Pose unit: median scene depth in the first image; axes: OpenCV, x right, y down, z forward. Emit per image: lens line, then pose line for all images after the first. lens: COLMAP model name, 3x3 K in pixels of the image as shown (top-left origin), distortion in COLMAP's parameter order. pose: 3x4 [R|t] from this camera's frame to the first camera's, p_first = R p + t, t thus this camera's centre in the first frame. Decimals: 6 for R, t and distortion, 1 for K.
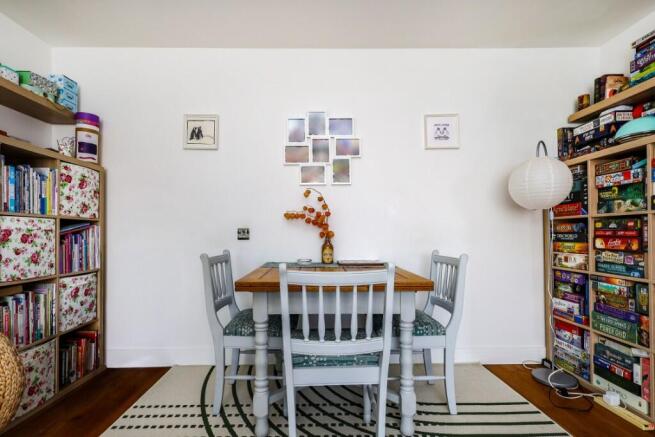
lens RADIAL K [[314.0, 0, 321.6], [0, 314.0, 234.6], [0, 0, 1]] dist [0.006451, -0.000951]
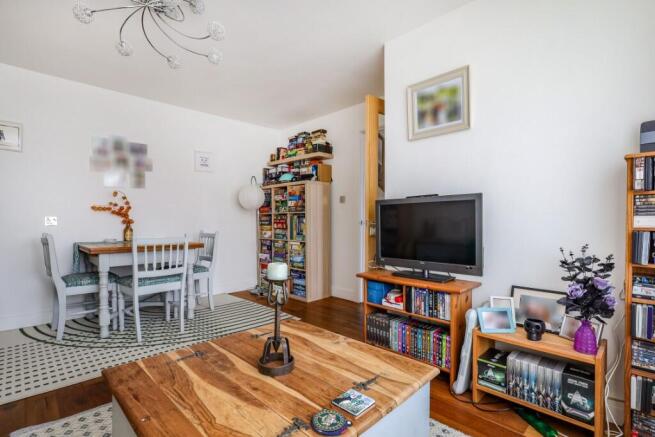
lens RADIAL K [[314.0, 0, 328.2], [0, 314.0, 222.3], [0, 0, 1]] dist [0.006451, -0.000951]
pose [[0.719456, -0.000495, 0.694538, -0.365925], [0.000001, 1.000000, 0.000712, 0.001475], [-0.694538, -0.000512, 0.719455, -0.793540]]
